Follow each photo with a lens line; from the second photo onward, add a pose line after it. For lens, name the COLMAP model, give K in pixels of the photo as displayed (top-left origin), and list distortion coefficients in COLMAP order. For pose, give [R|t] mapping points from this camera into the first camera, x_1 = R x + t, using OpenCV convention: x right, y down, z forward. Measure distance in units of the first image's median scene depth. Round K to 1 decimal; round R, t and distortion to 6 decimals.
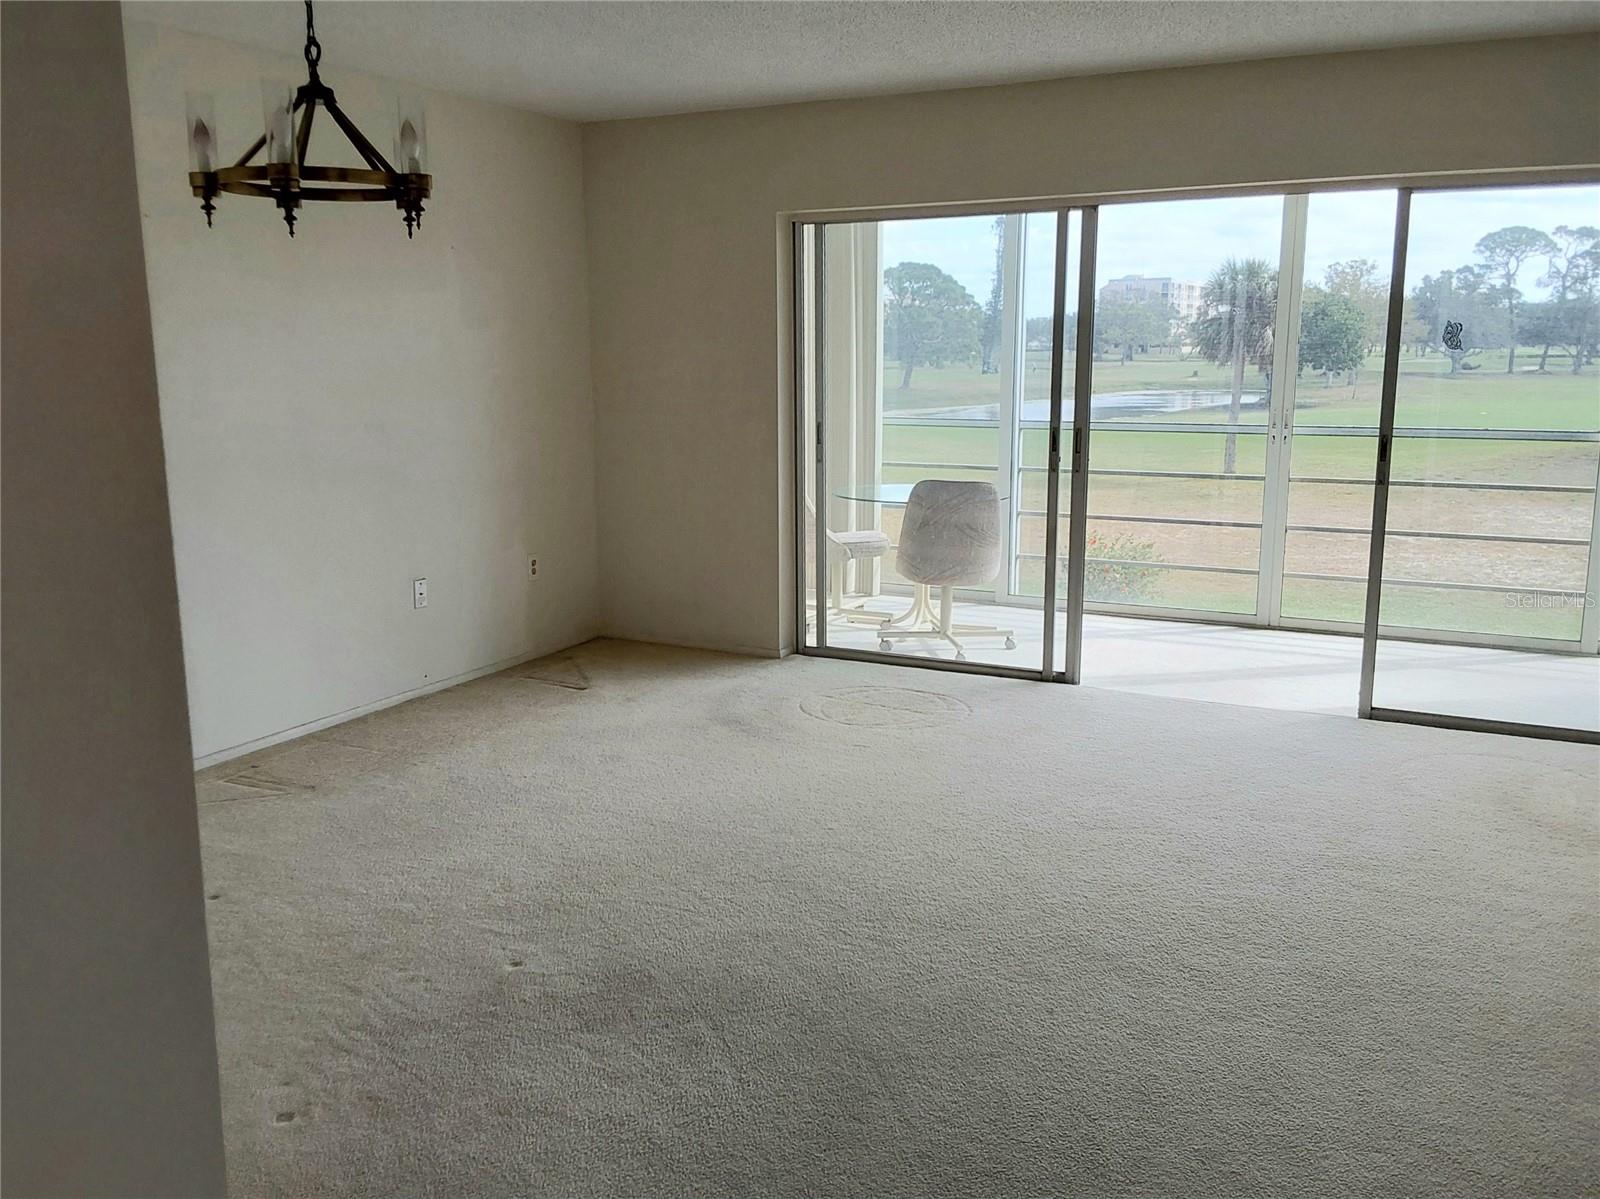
lens RADIAL K [[1295.1, 0, 830.1], [0, 1295.1, 609.1], [0, 0, 1]] dist [0.120755, -0.155432]
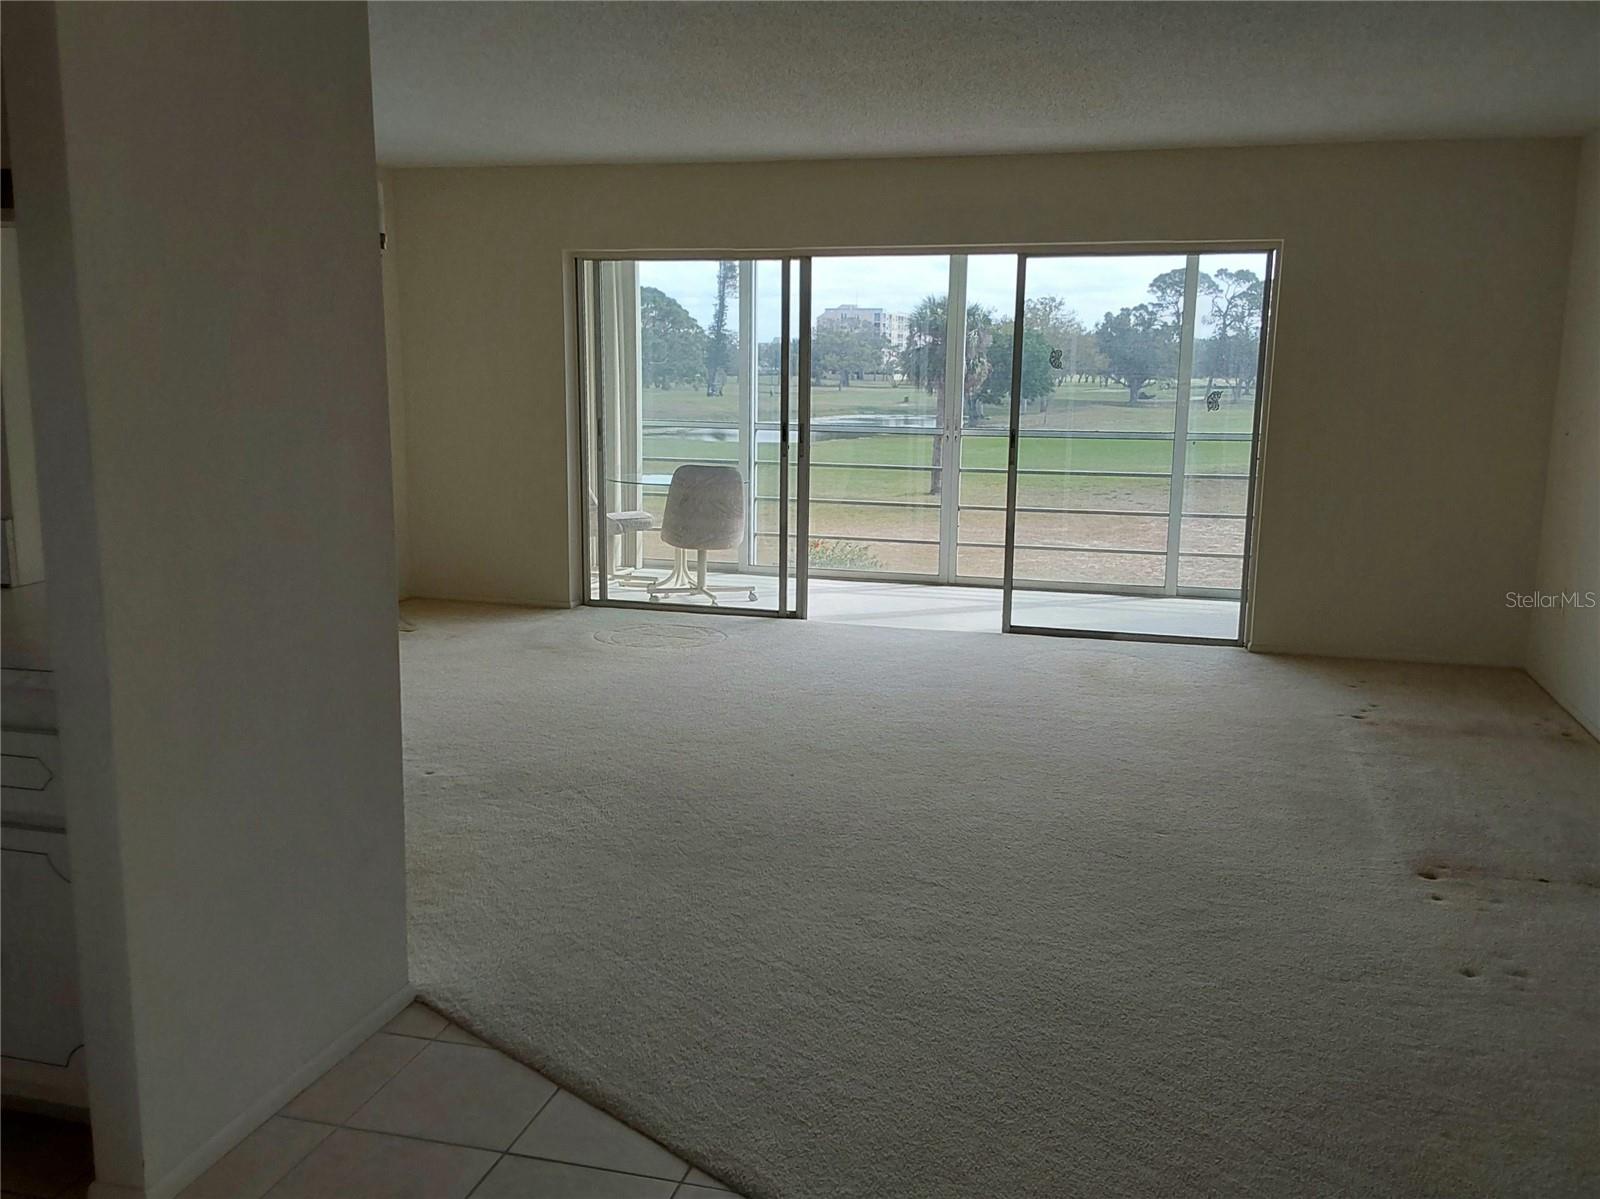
lens RADIAL K [[1295.1, 0, 794.1], [0, 1295.1, 624.9], [0, 0, 1]] dist [0.120755, -0.155432]
pose [[0.983369, -0.018790, 0.180644, -0.054399], [0.019554, 0.999806, -0.002452, 0.062855], [-0.180563, 0.005944, 0.983545, -0.271380]]
